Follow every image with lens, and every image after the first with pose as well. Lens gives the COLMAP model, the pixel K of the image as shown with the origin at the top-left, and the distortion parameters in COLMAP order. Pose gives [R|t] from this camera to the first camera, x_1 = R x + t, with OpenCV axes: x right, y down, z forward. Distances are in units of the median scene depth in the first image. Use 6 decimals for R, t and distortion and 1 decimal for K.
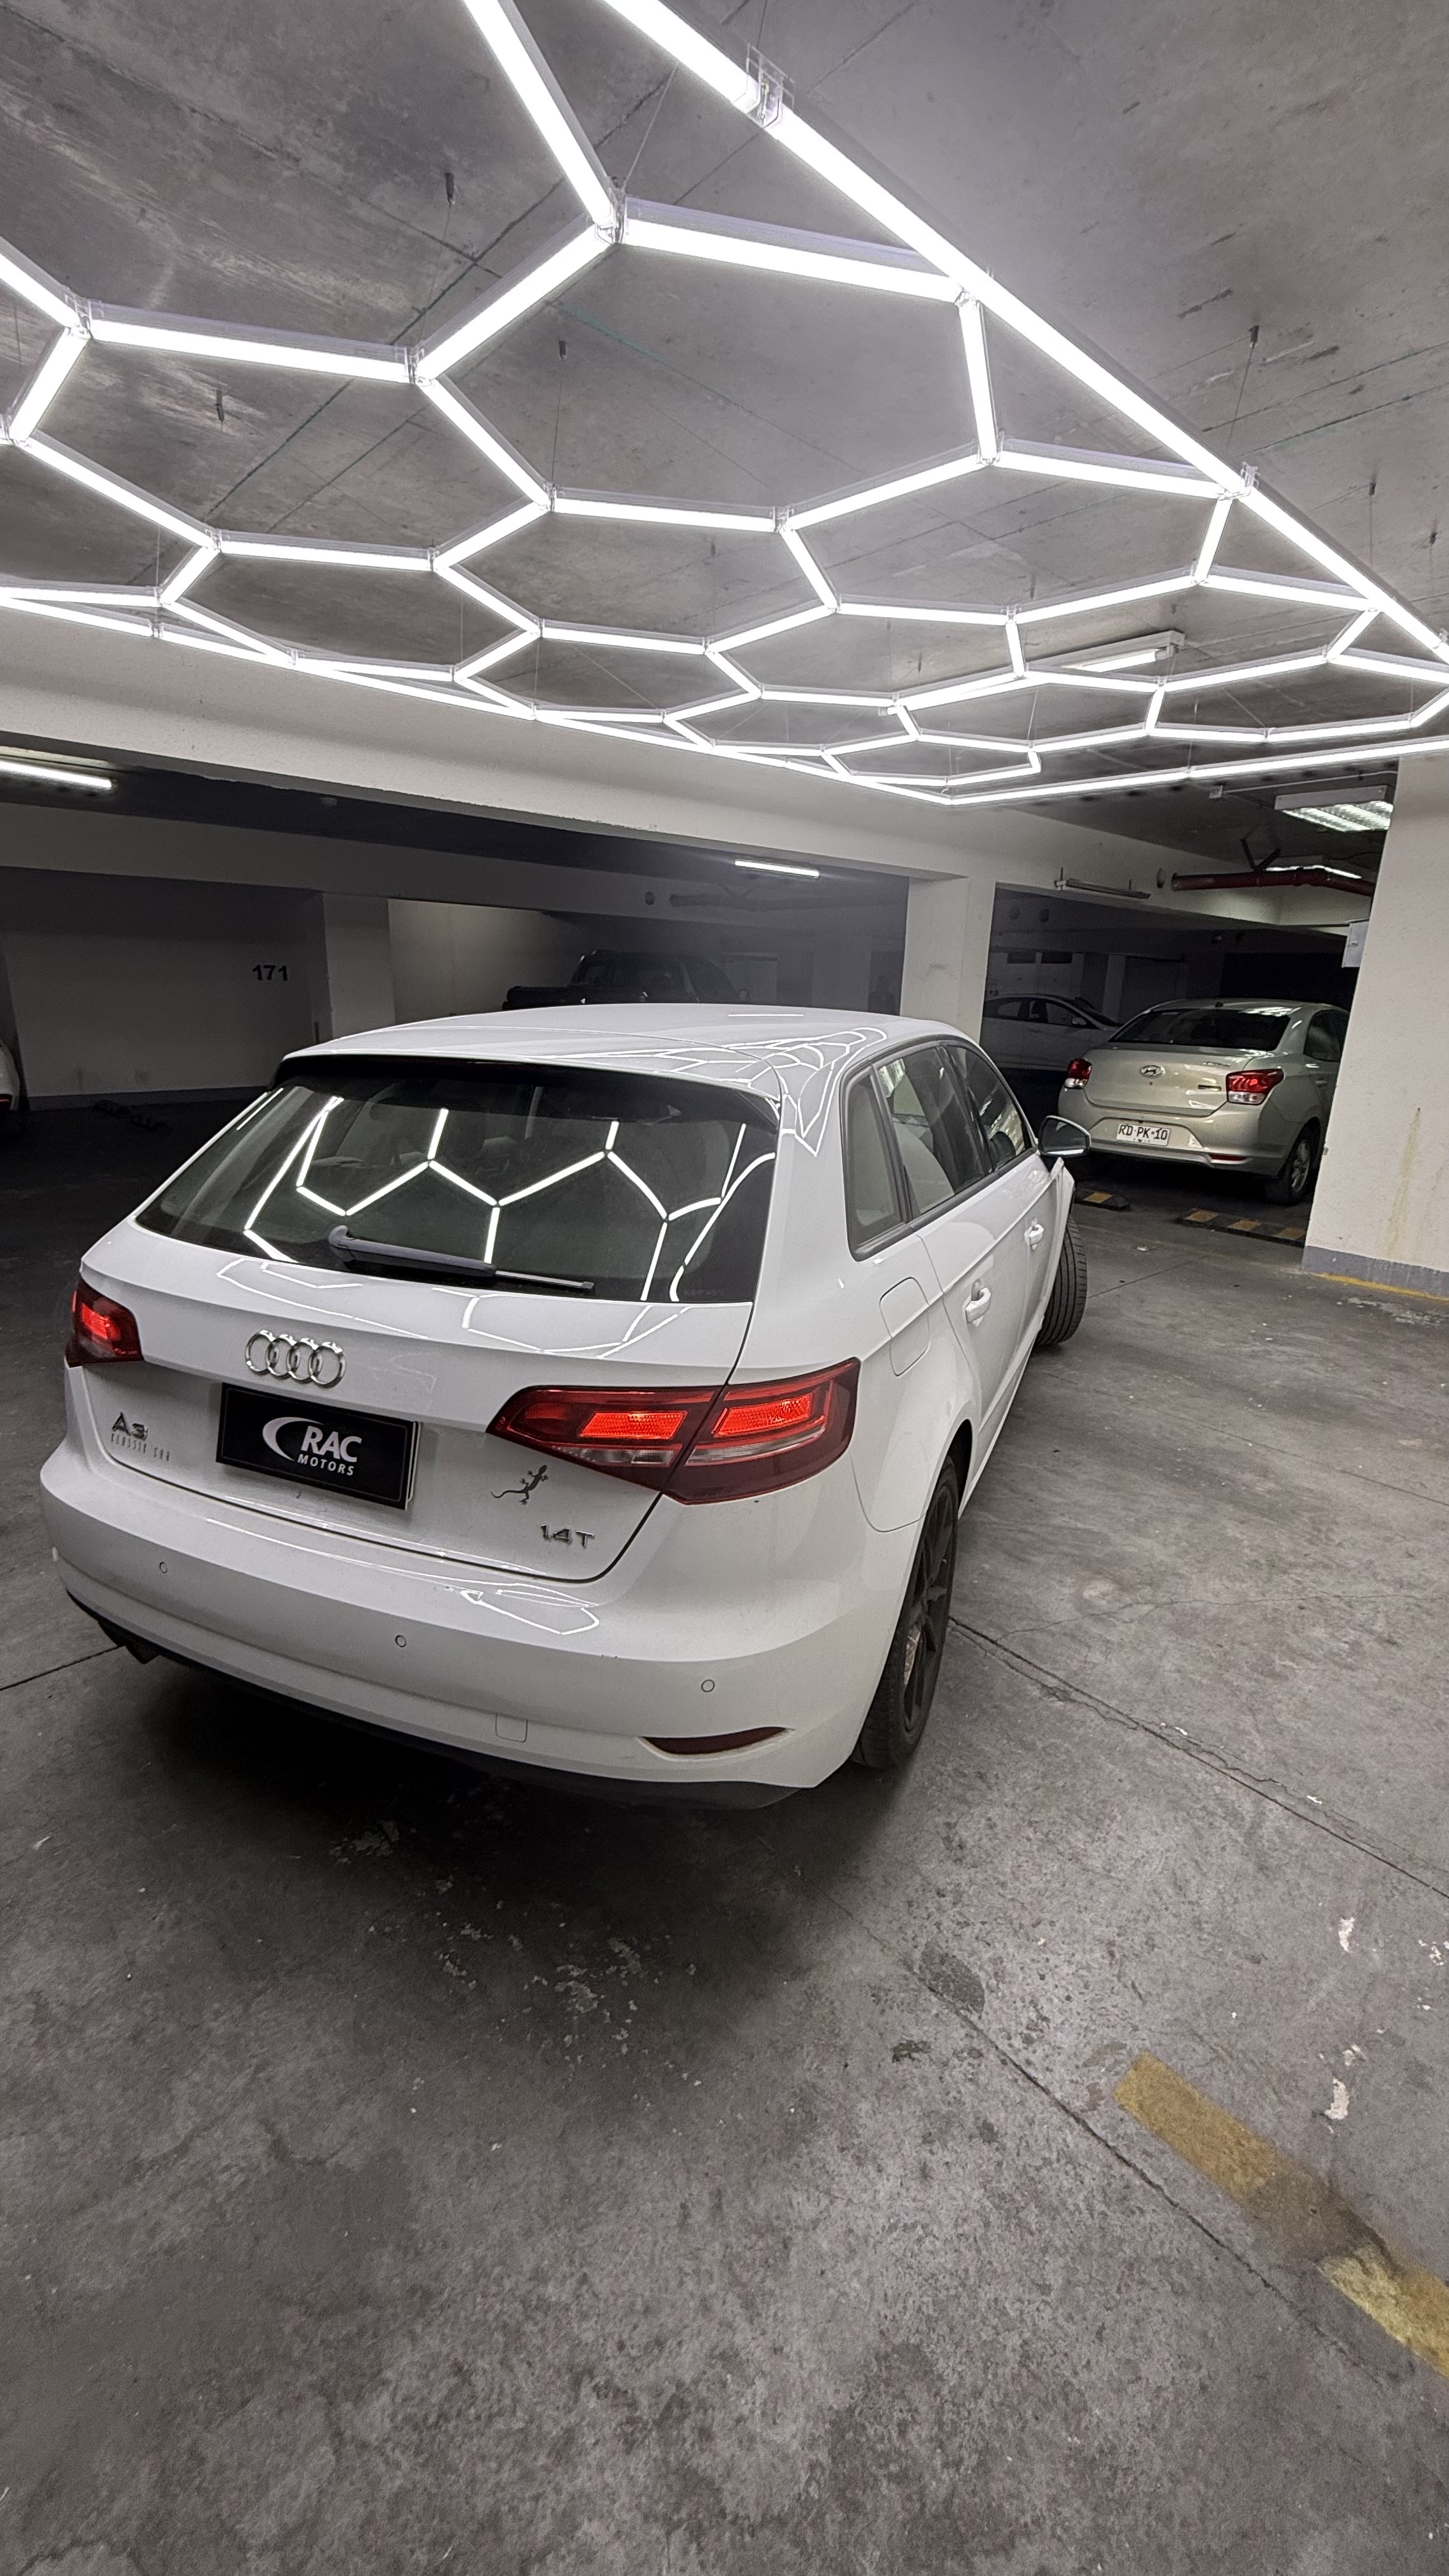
lens RADIAL K [[1019.2, 0, 725.0], [0, 1019.2, 1281.7], [0, 0, 1]] dist [-0.001572, 0.001235]
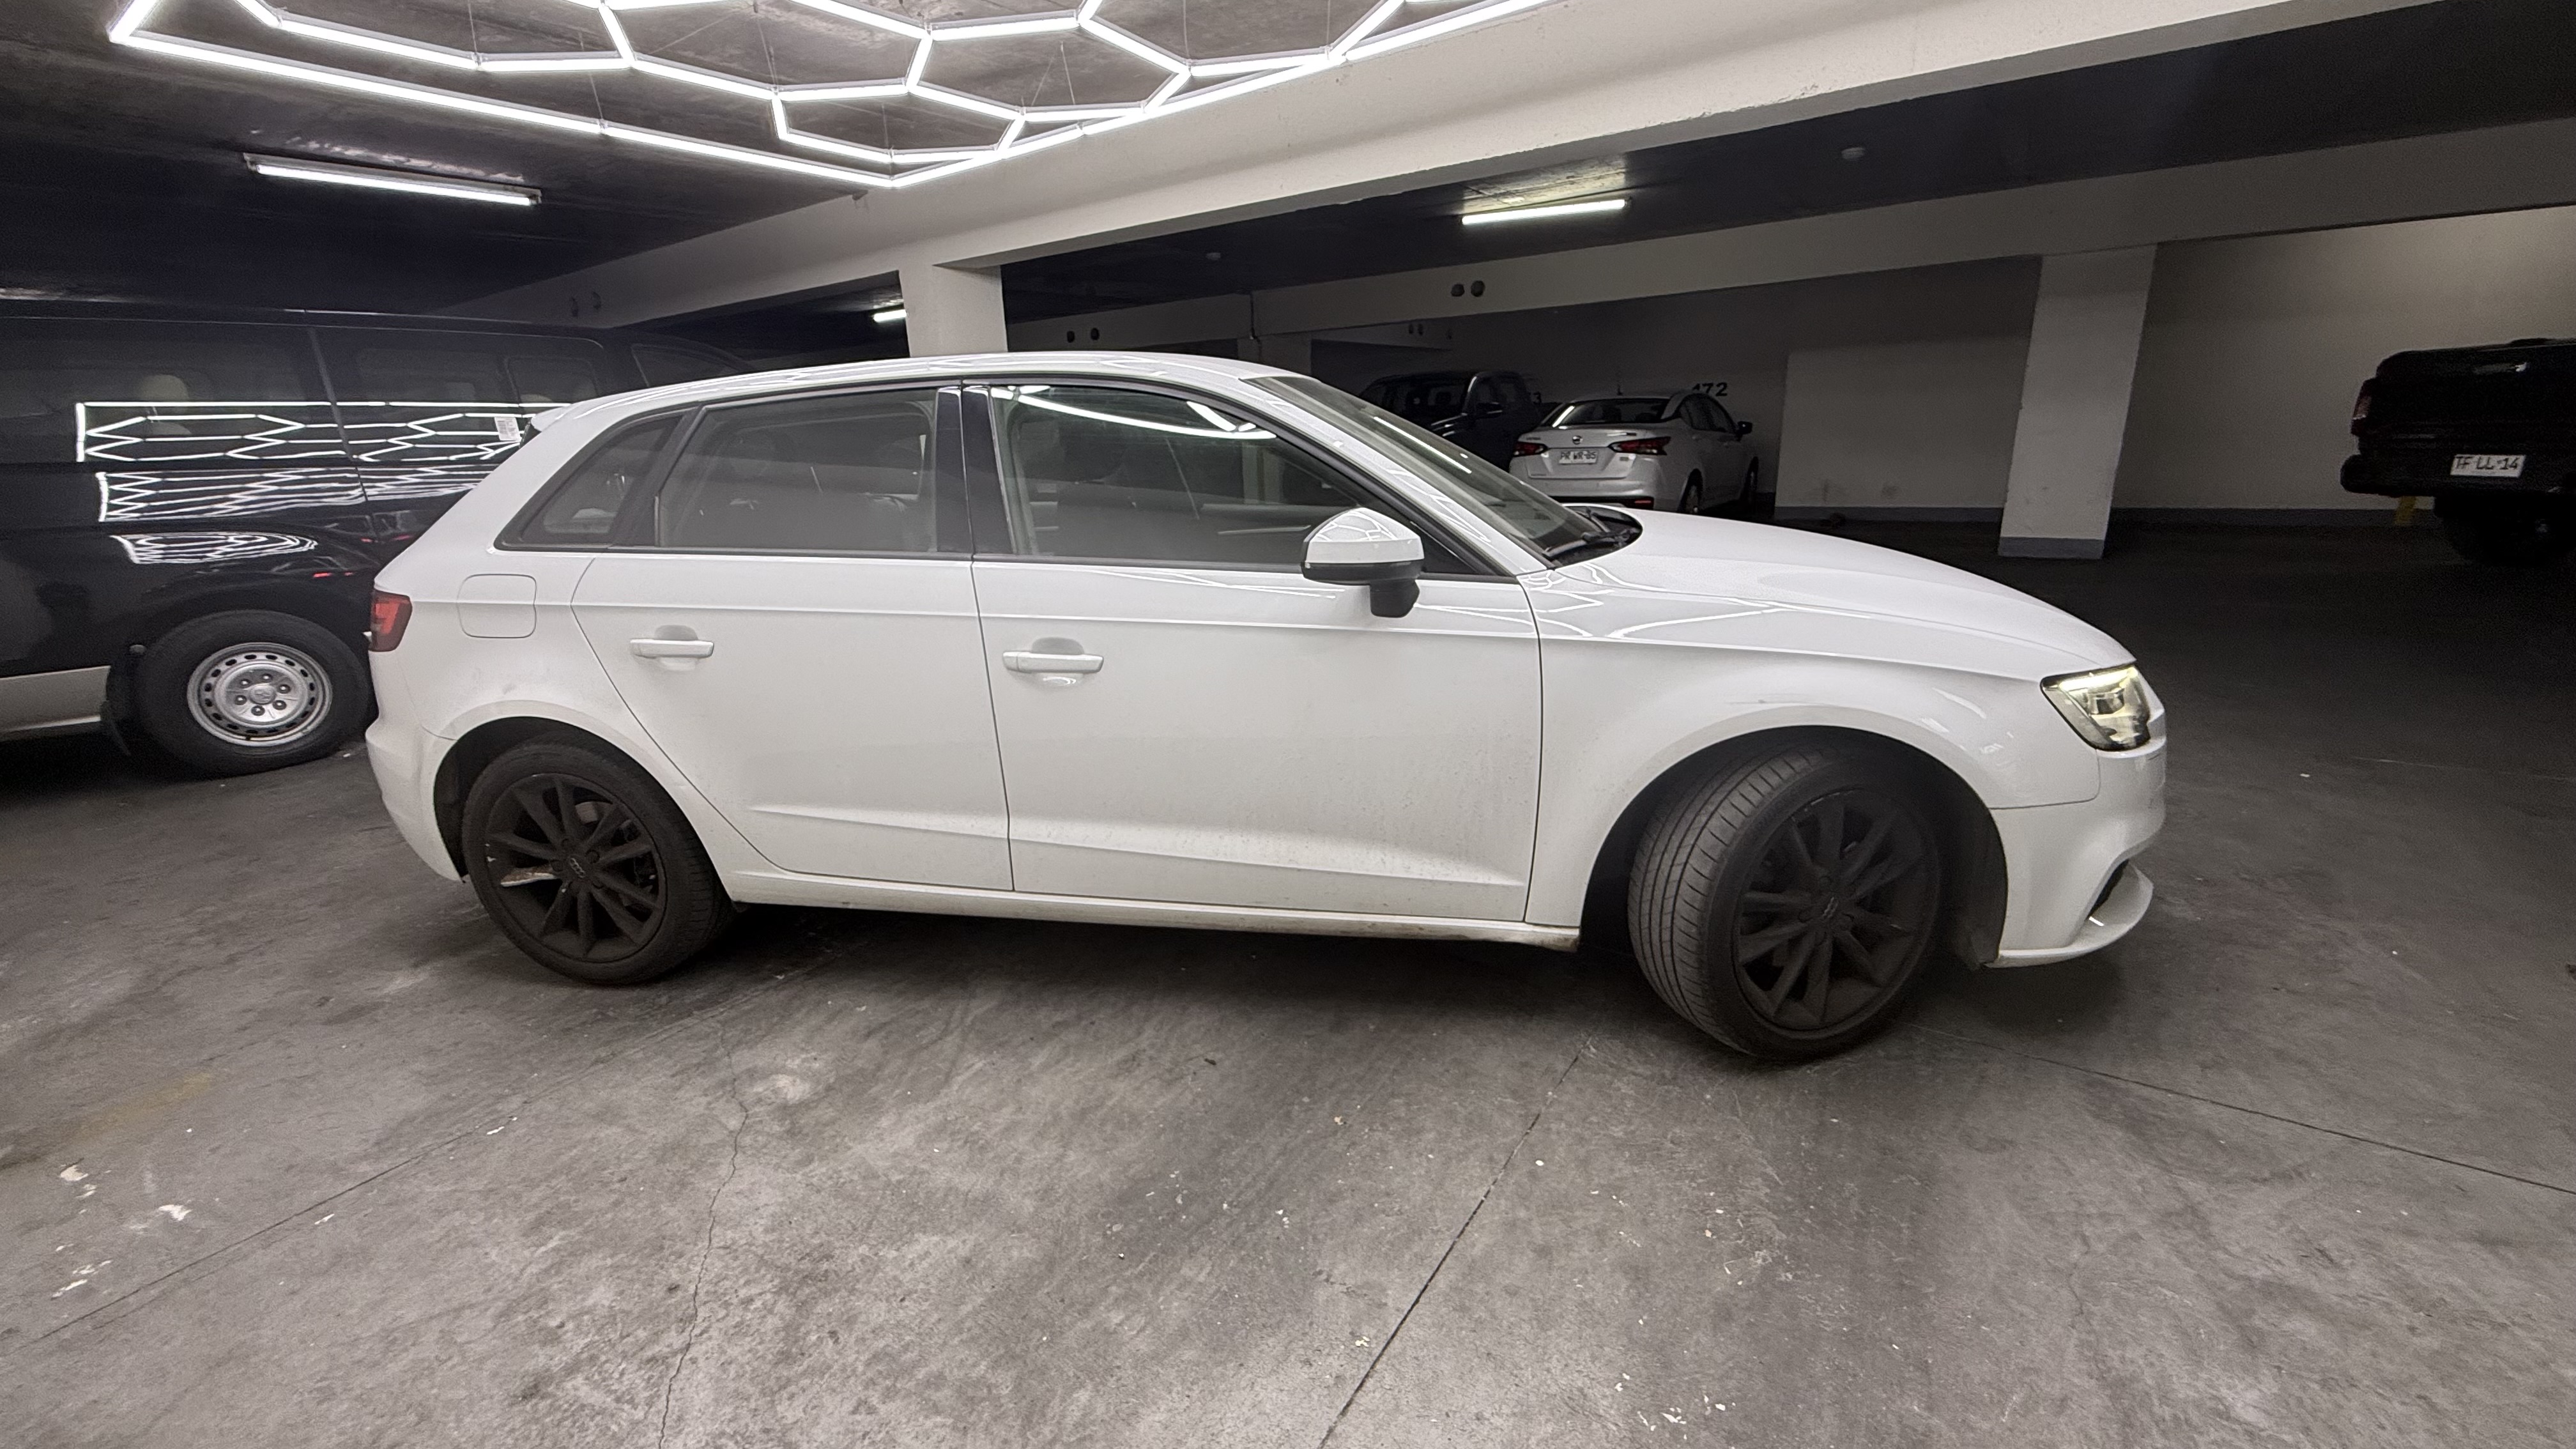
lens RADIAL K [[1019.2, 0, 1283.3], [0, 1019.2, 728.7], [0, 0, 1]] dist [-0.001572, 0.001235]
pose [[0.221223, 0.240072, -0.945212, 1.859171], [-0.226387, 0.955392, 0.189673, -0.315980], [0.948583, 0.172023, 0.265704, 1.840253]]
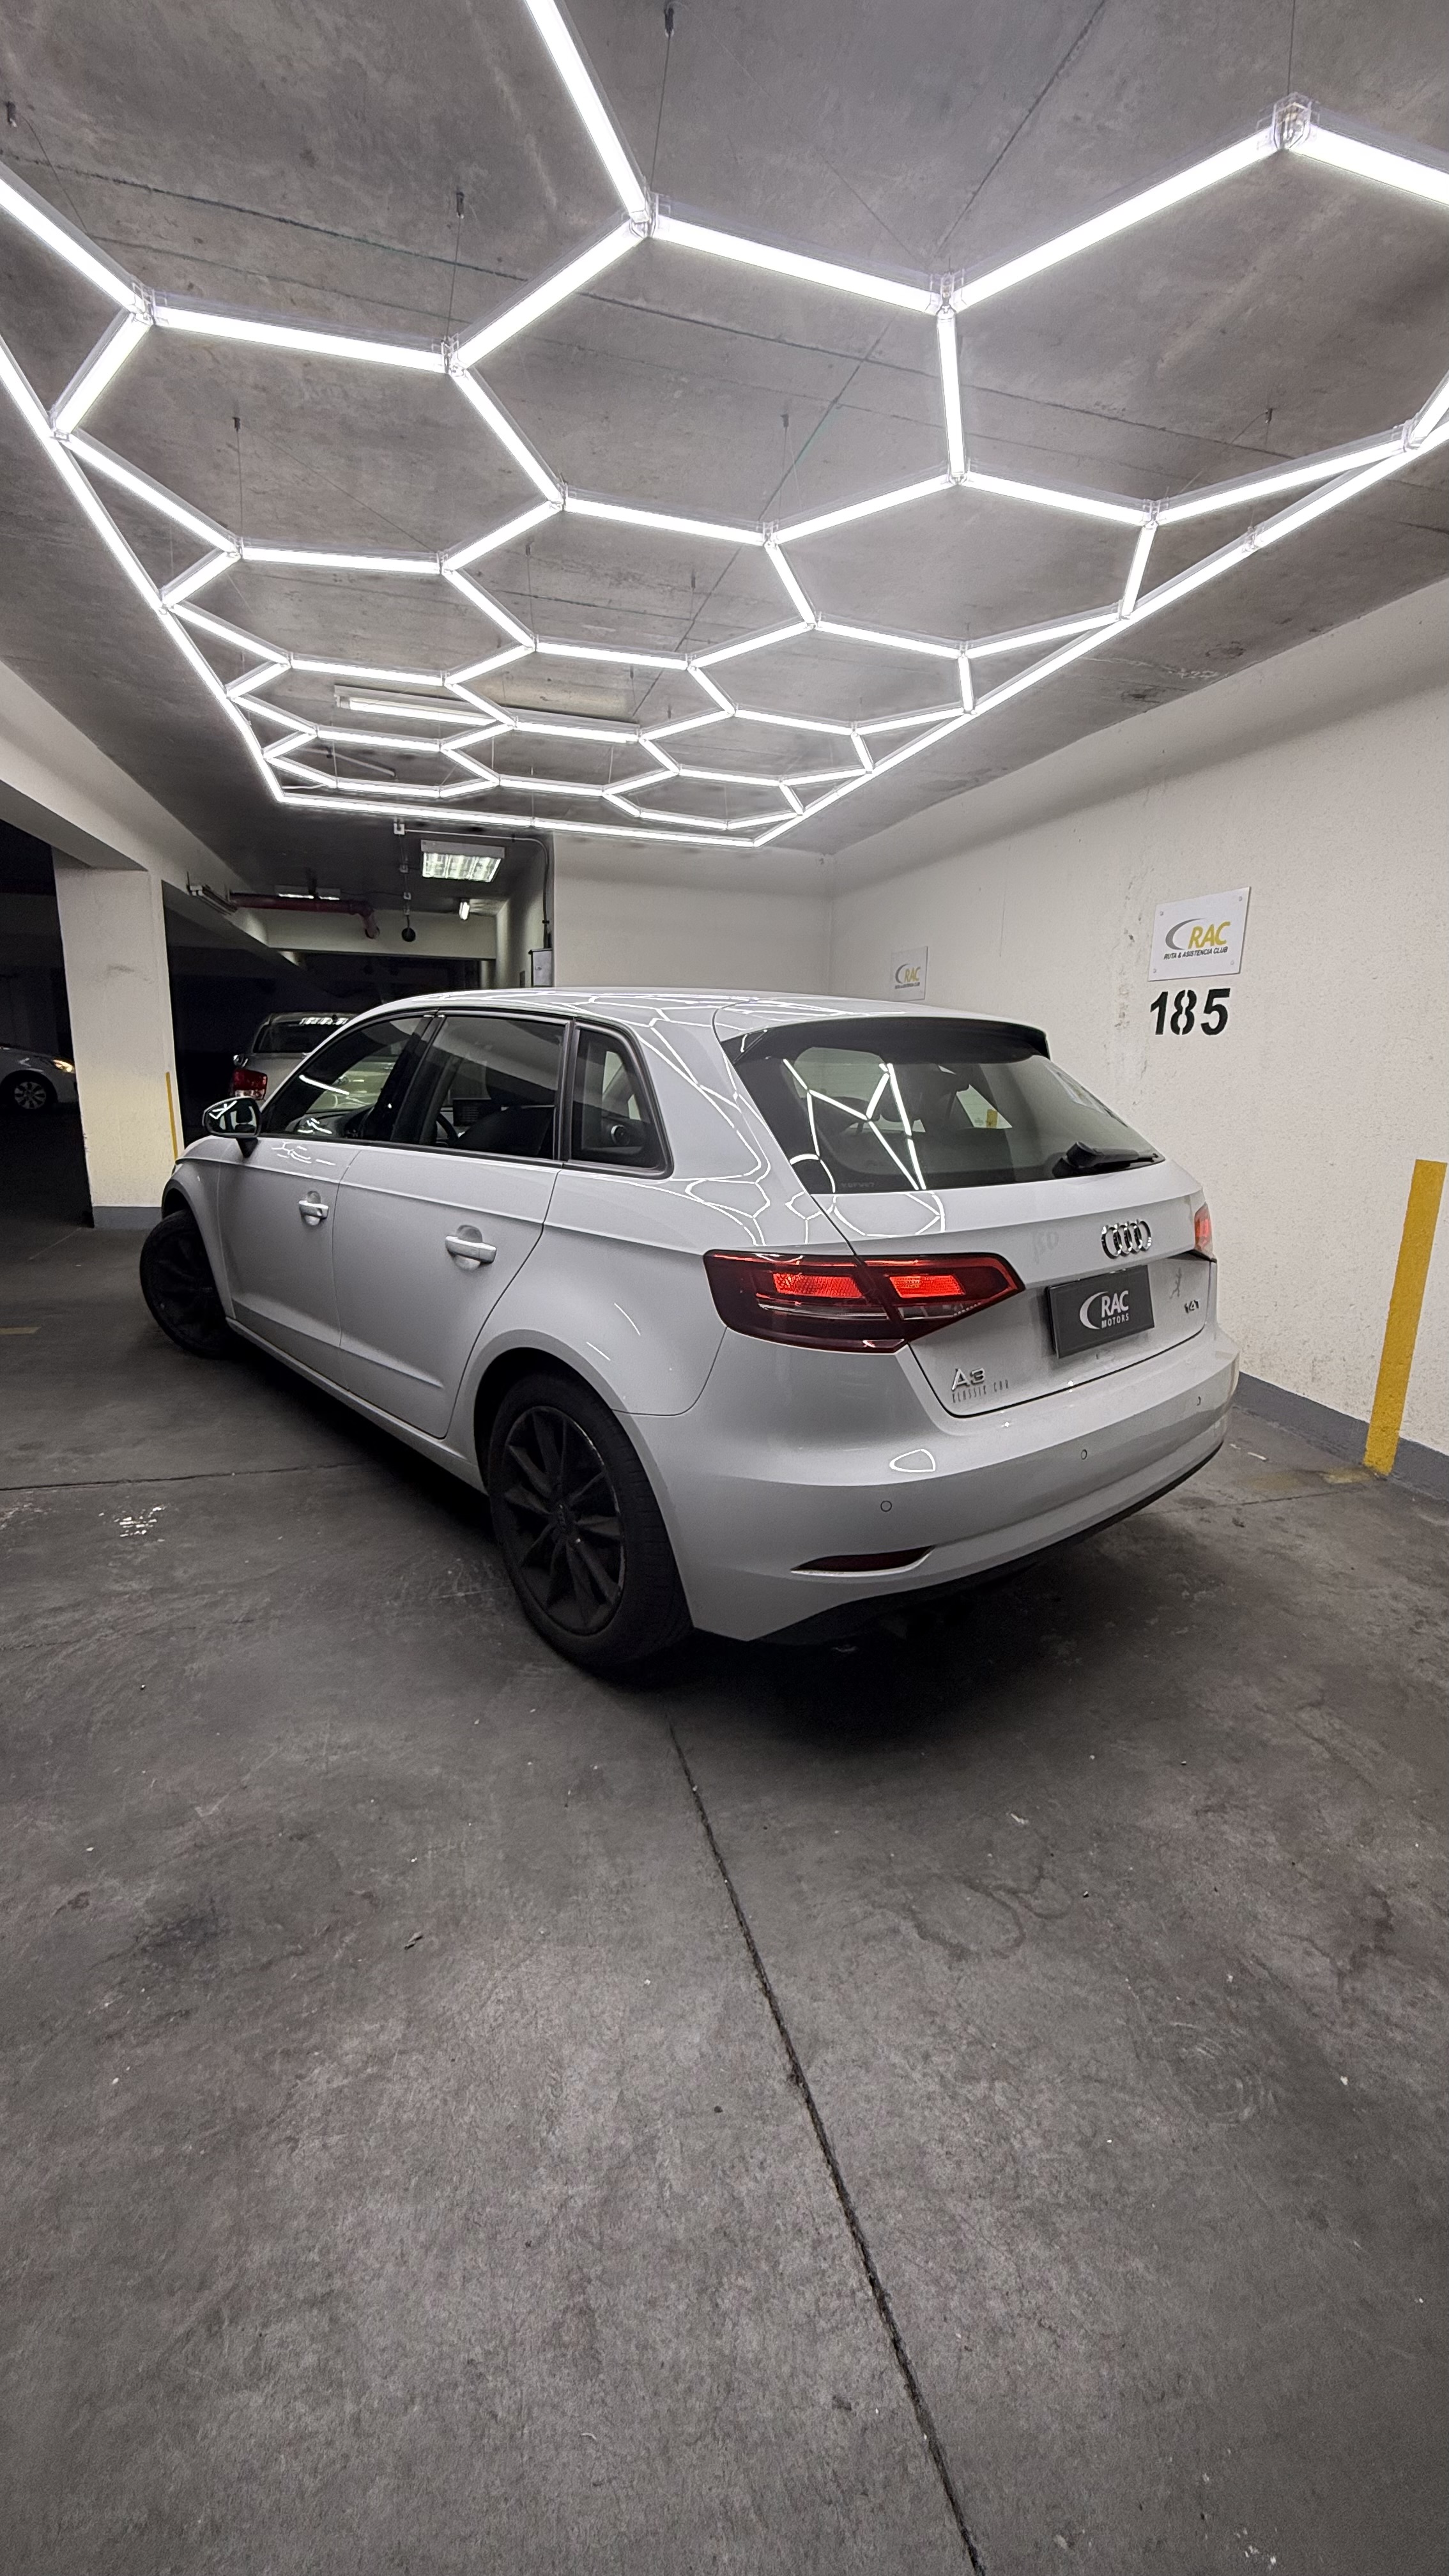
lens RADIAL K [[1019.2, 0, 728.6], [0, 1019.2, 1280.5], [0, 0, 1]] dist [-0.001572, 0.001235]
pose [[0.440866, -0.211572, 0.872281, -1.735739], [0.231176, 0.965801, 0.117415, -0.139033], [-0.867292, 0.149886, 0.474699, 0.795845]]
